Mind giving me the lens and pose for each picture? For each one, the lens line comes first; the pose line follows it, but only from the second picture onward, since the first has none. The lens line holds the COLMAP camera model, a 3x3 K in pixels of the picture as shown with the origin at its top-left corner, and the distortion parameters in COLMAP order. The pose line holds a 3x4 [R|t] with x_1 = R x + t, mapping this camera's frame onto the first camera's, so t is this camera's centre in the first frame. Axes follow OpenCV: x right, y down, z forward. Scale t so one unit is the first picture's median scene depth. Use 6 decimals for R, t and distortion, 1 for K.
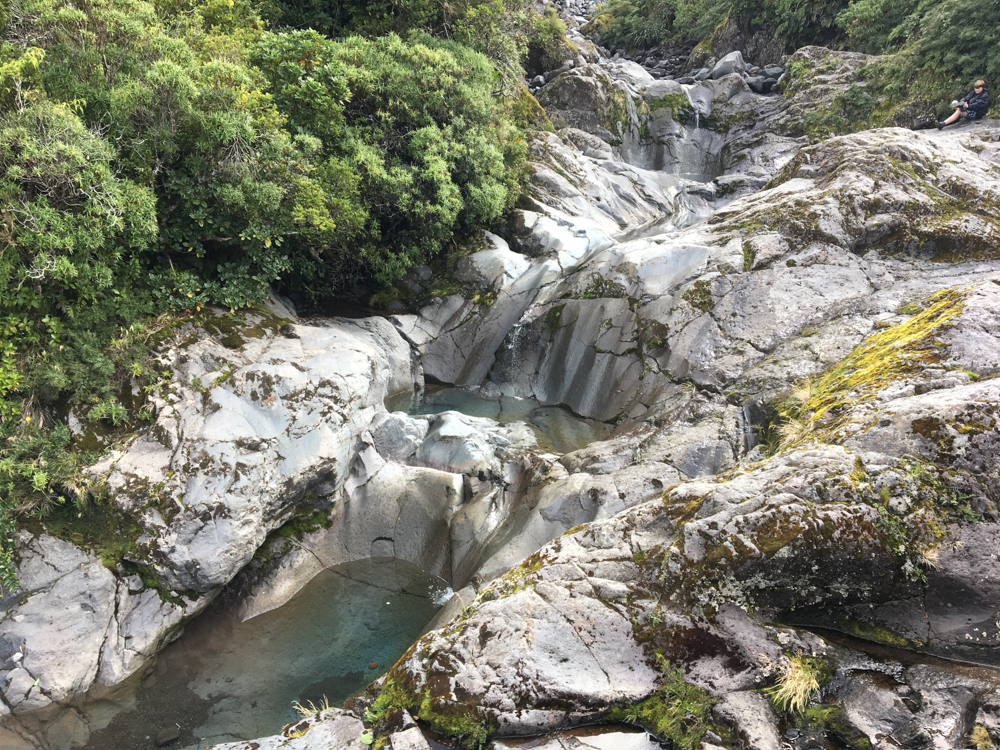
lens RADIAL K [[819.7, 0, 500.0], [0, 819.7, 375.0], [0, 0, 1]] dist [0.092106, -0.128405]
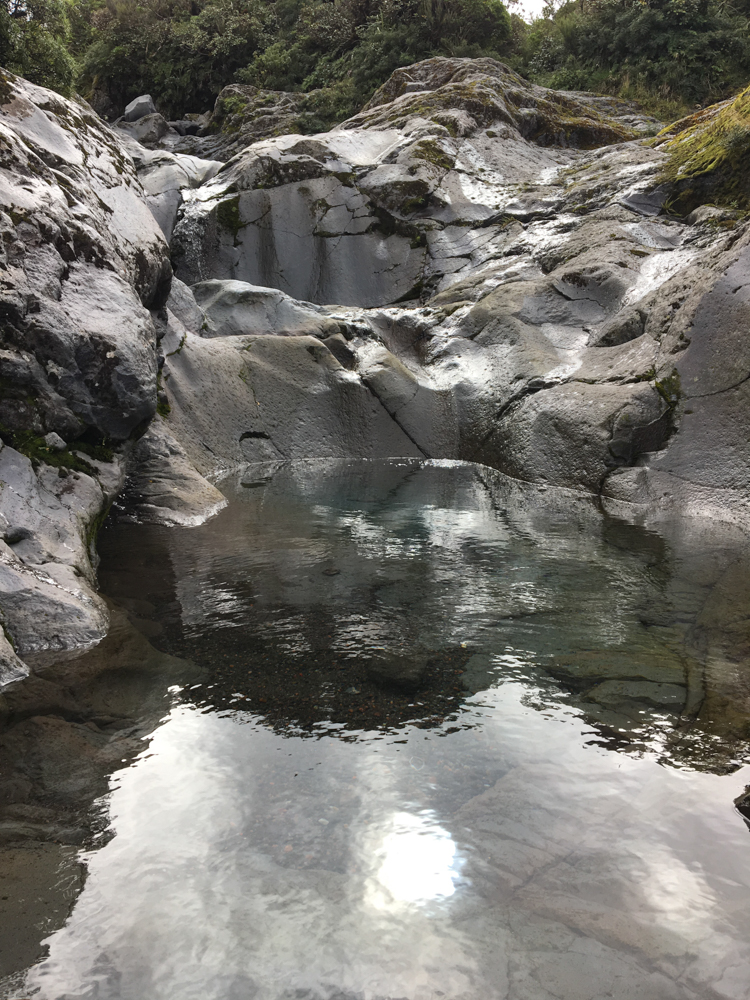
lens RADIAL K [[819.7, 0, 375.0], [0, 819.7, 500.0], [0, 0, 1]] dist [0.092106, -0.128405]
pose [[0.754395, -0.168808, 0.634344, -0.349806], [0.232976, 0.972310, -0.018322, 0.220688], [-0.613686, 0.161609, 0.772834, 0.453652]]
